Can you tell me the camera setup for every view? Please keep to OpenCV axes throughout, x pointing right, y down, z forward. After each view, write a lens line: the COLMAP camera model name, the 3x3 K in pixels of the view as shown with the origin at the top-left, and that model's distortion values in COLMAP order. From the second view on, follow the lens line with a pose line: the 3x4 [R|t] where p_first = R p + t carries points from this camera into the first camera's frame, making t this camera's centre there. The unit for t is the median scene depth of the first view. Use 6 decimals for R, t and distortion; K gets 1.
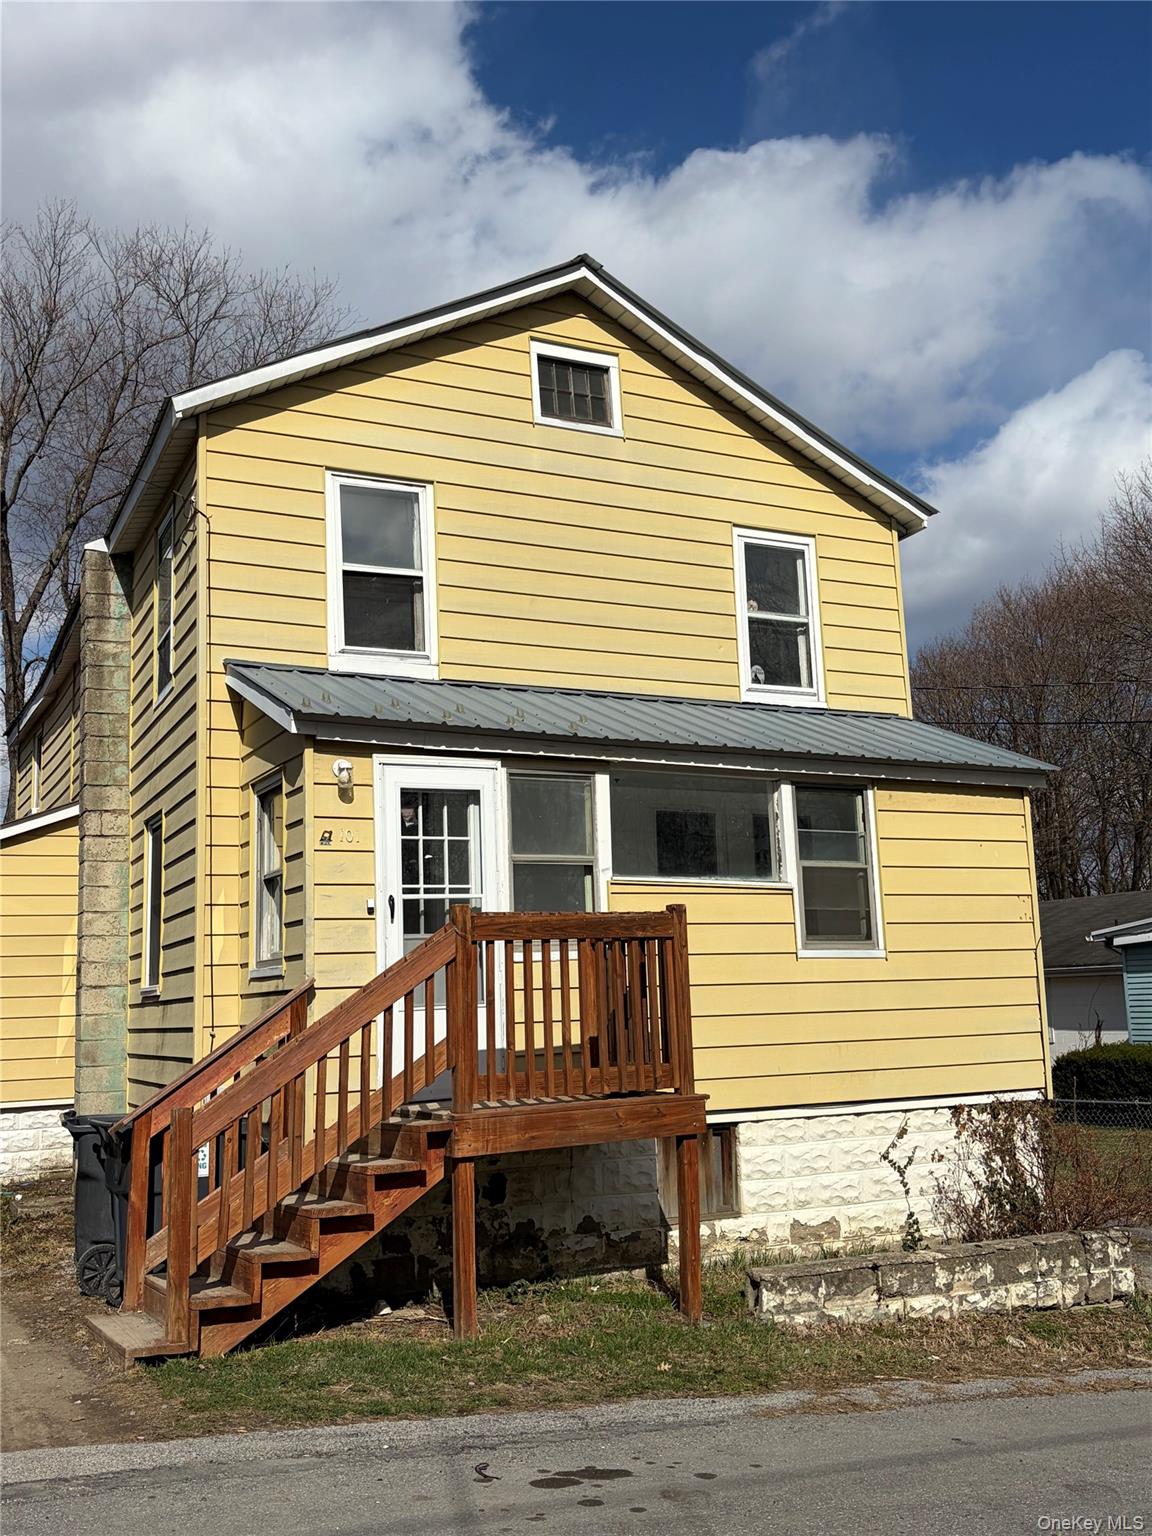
lens RADIAL K [[1470.9, 0, 550.4], [0, 1470.9, 757.4], [0, 0, 1]] dist [0.012449, 0.000000]
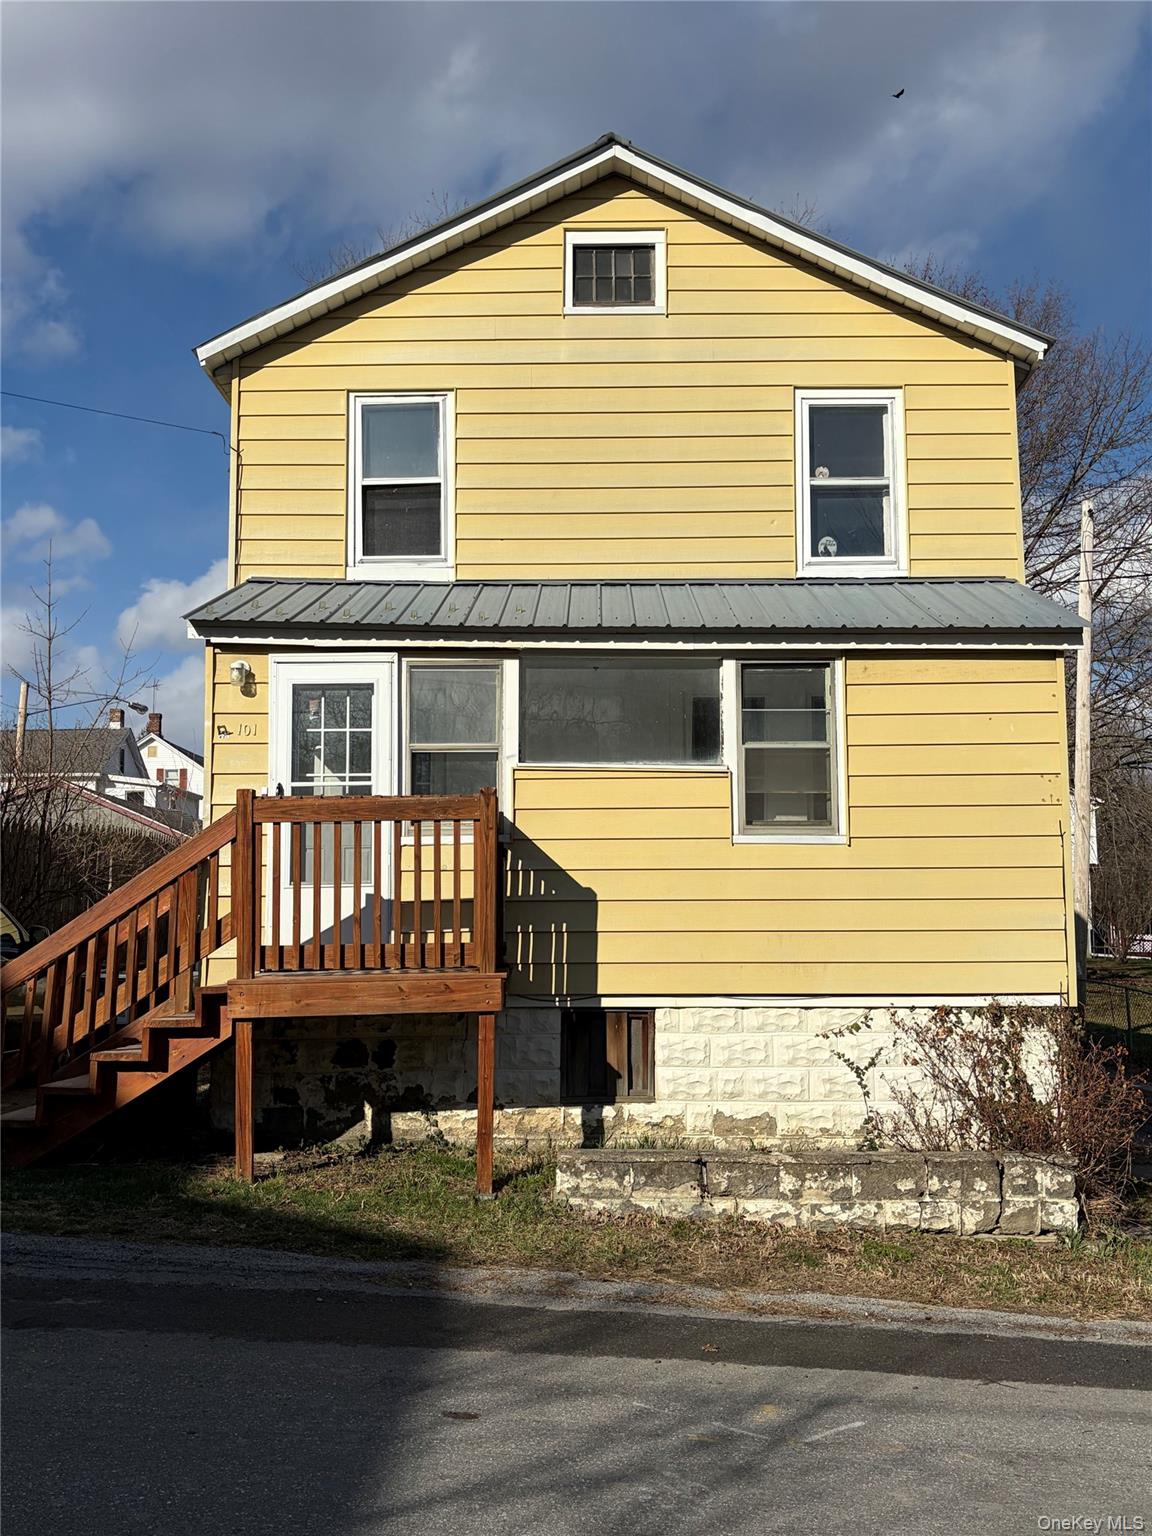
lens RADIAL K [[1385.2, 0, 566.4], [0, 1385.2, 764.7], [0, 0, 1]] dist [0.019275, -0.019656]
pose [[0.892476, -0.021749, -0.450571, 0.470585], [0.053113, 0.996956, 0.057081, 0.028222], [0.447958, -0.074875, 0.890914, 0.153472]]
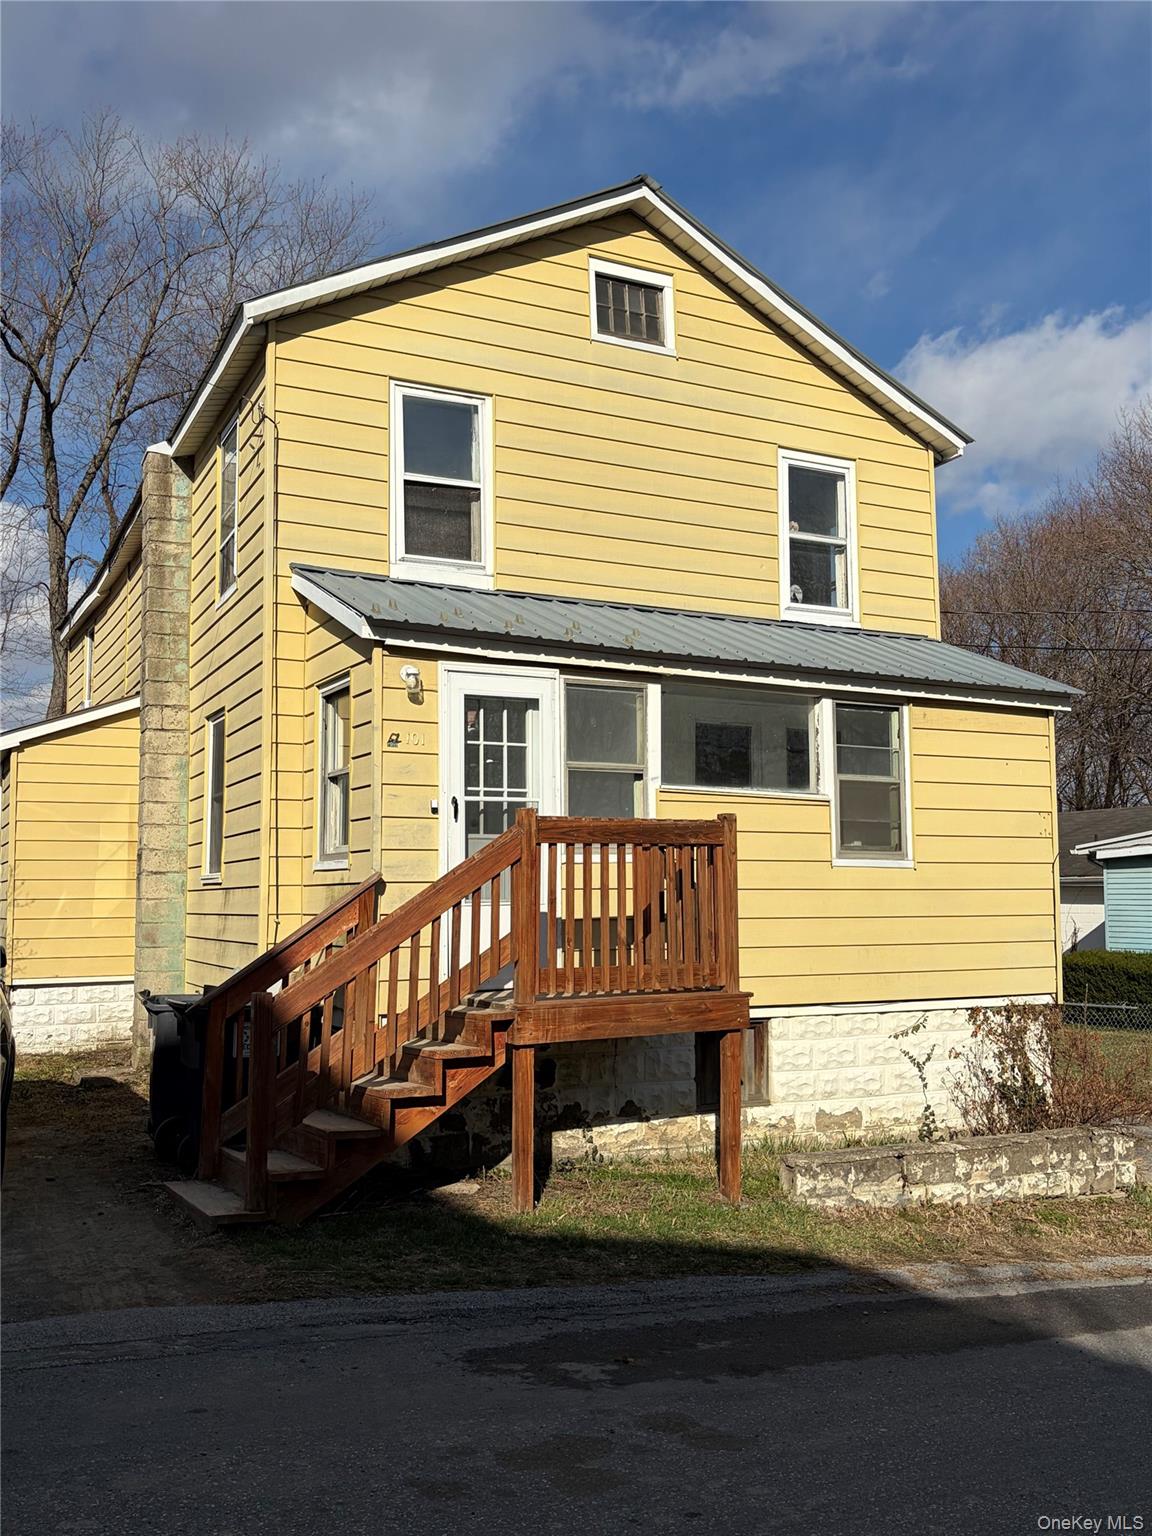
lens RADIAL K [[1385.2, 0, 561.9], [0, 1385.2, 764.4], [0, 0, 1]] dist [0.019275, -0.019656]
pose [[0.999555, 0.028940, 0.007171, -0.033872], [-0.029377, 0.997038, 0.071076, -0.000580], [-0.005092, -0.071255, 0.997445, 0.017219]]
